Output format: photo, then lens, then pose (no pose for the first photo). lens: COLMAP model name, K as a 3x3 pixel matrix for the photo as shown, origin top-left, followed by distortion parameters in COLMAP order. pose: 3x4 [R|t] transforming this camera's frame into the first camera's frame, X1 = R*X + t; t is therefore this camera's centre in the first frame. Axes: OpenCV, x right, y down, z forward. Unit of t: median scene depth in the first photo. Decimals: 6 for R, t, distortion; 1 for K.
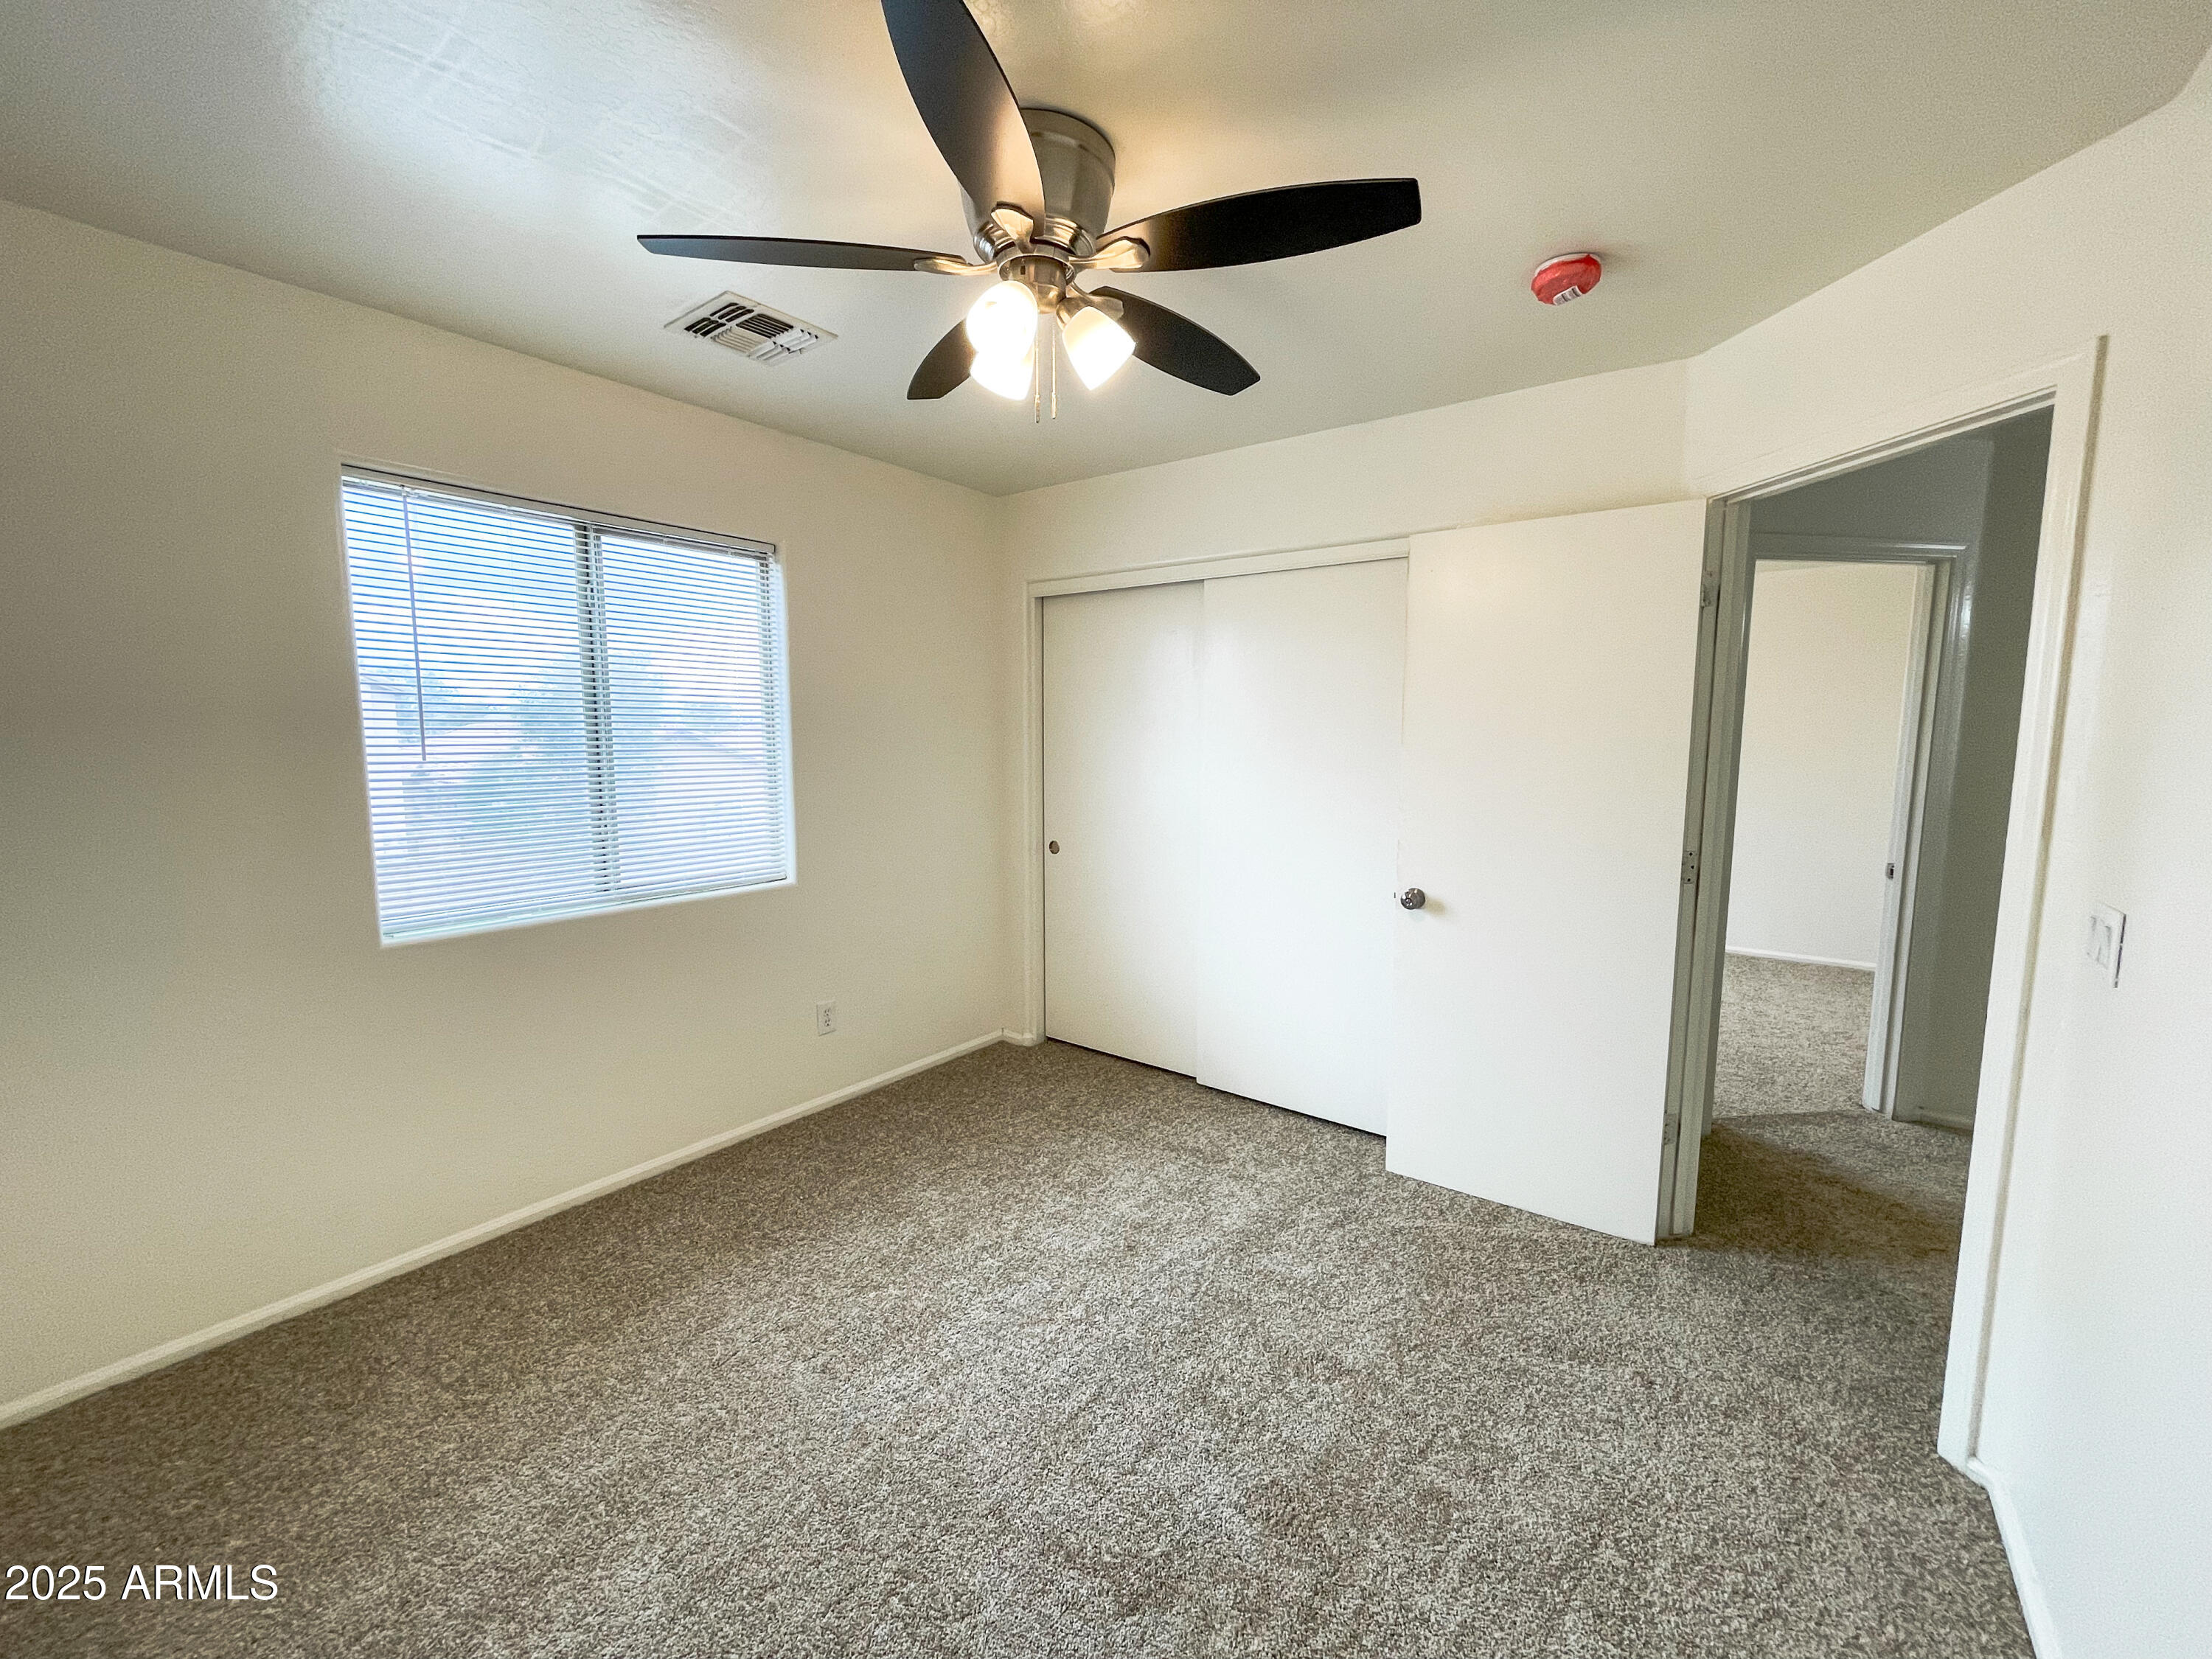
lens RADIAL K [[891.9, 0, 1106.0], [0, 891.9, 829.5], [0, 0, 1]] dist [-0.011024, -0.000224]
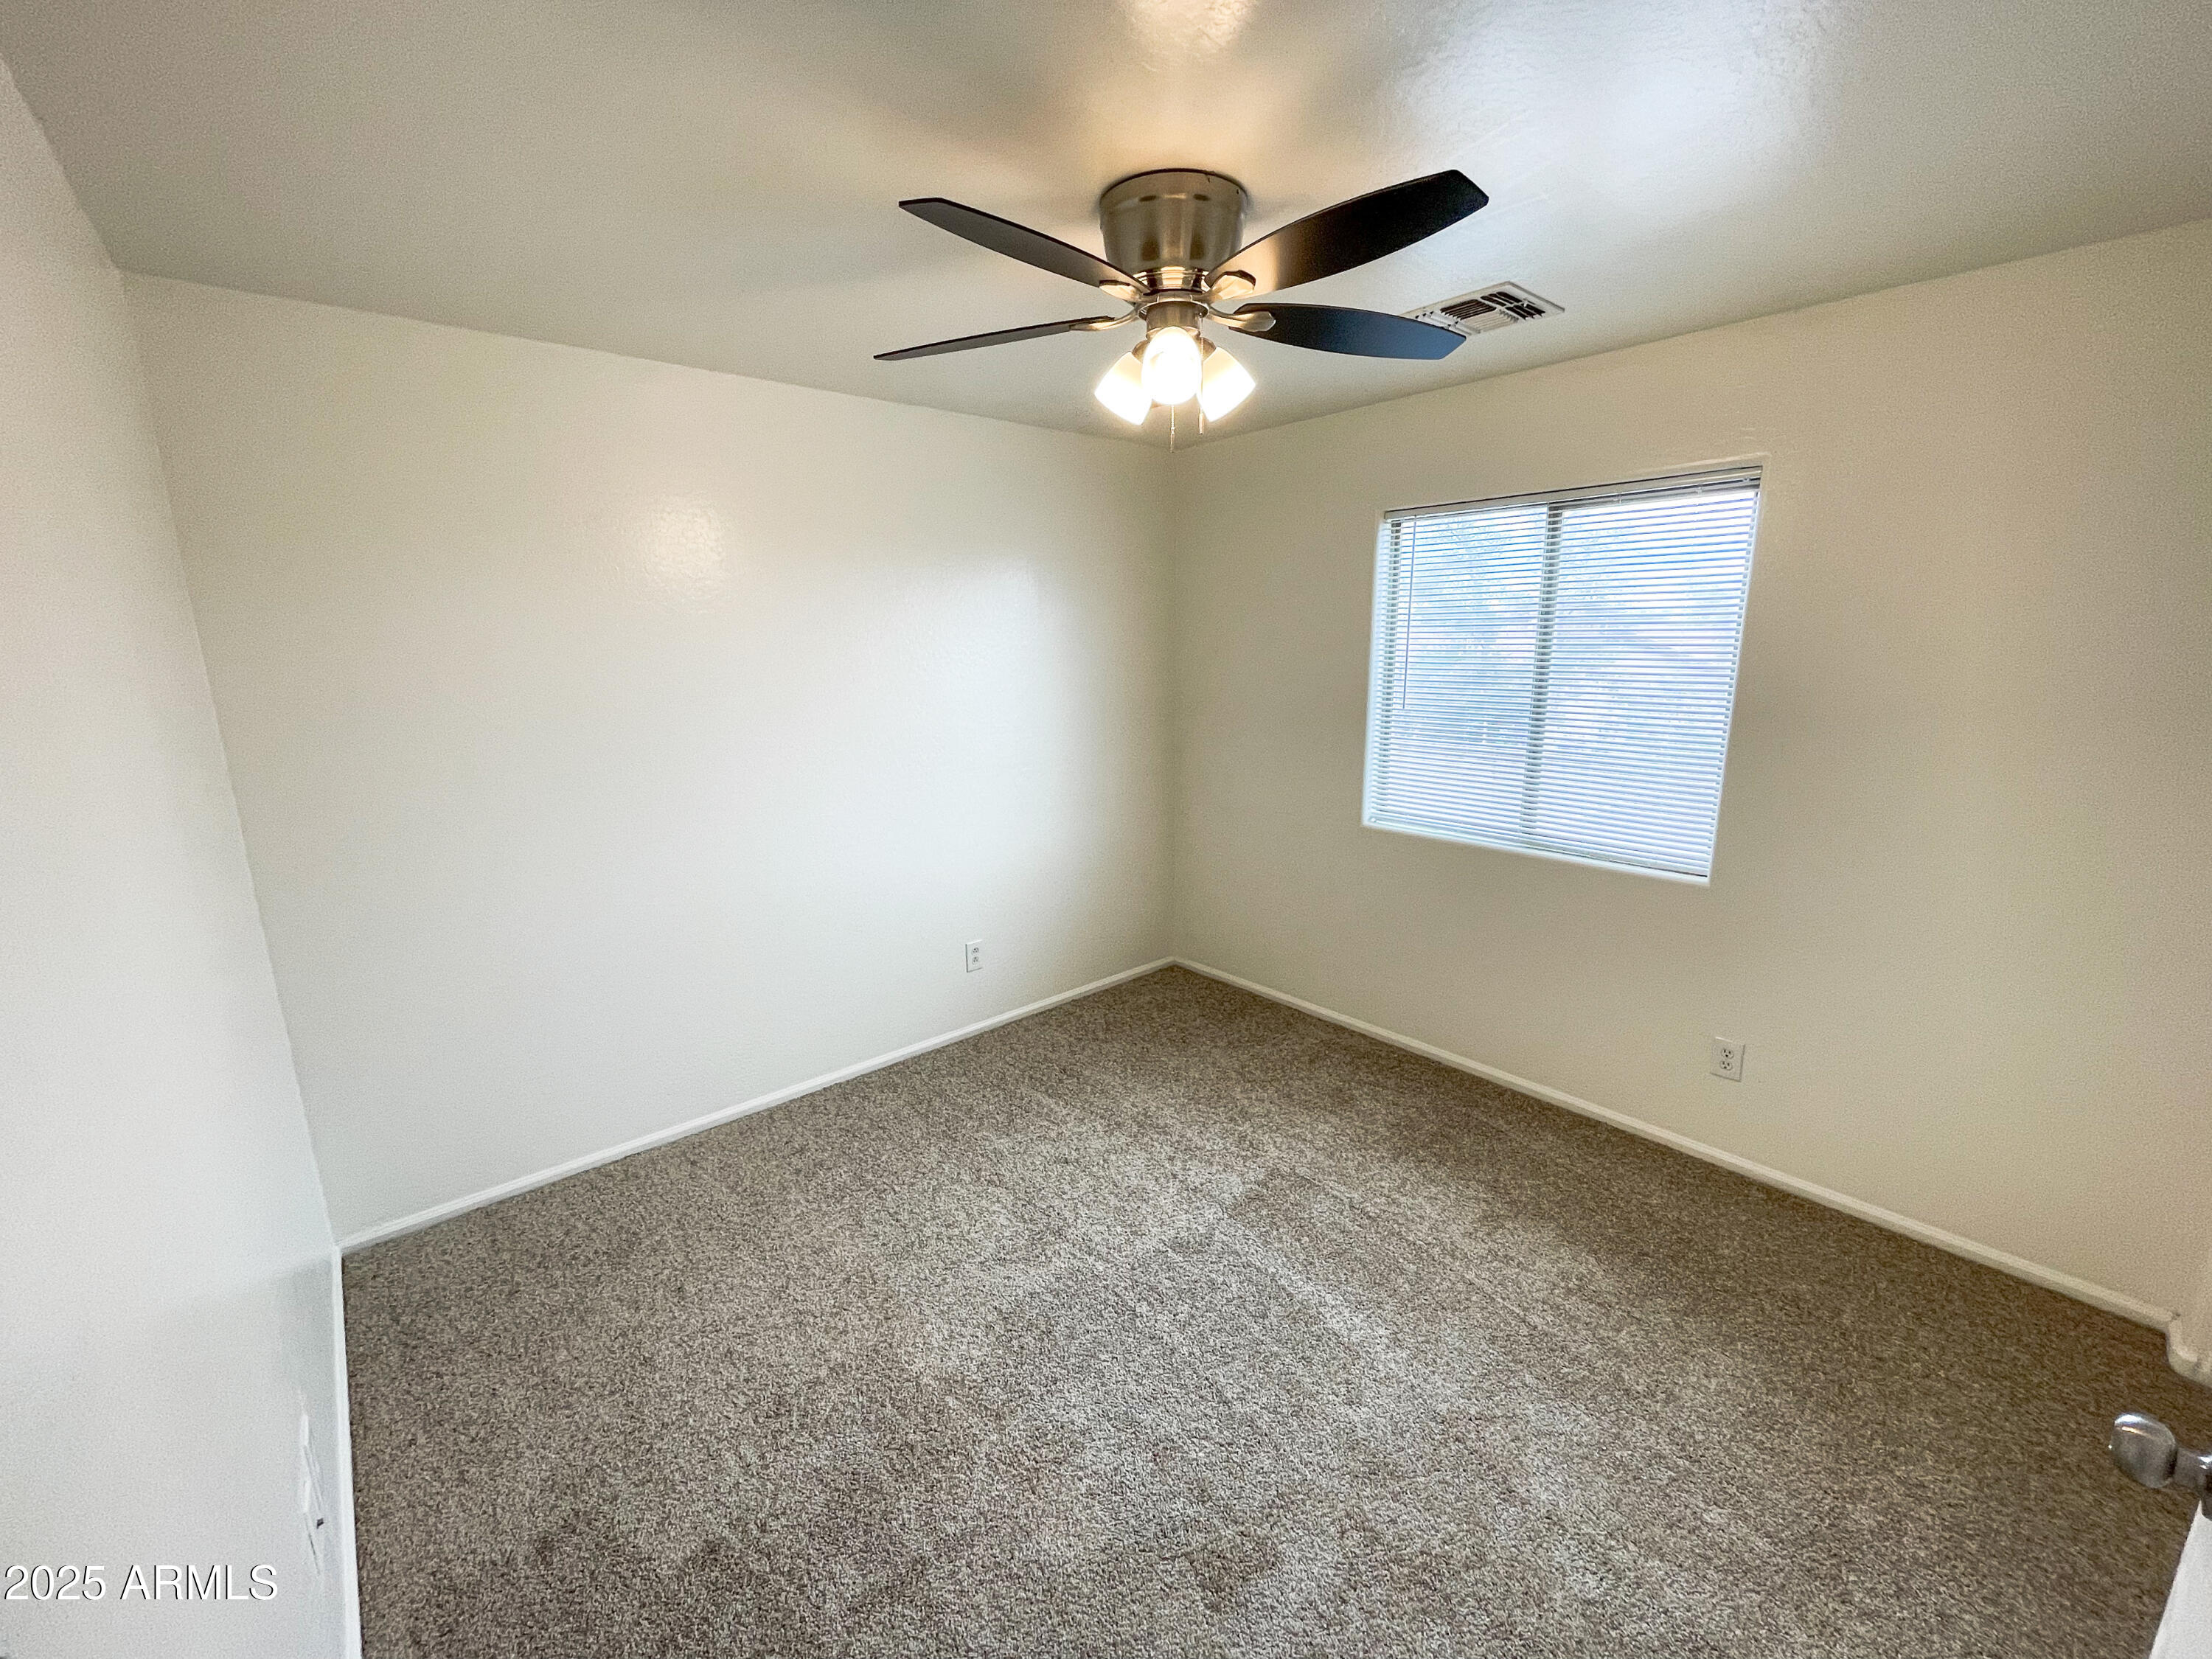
lens RADIAL K [[891.9, 0, 1106.0], [0, 891.9, 829.5], [0, 0, 1]] dist [-0.011024, -0.000224]
pose [[-0.211414, 0.204133, -0.955842, 0.597377], [-0.097447, 0.968672, 0.228427, -0.134134], [0.972527, 0.141437, -0.184899, 0.642972]]
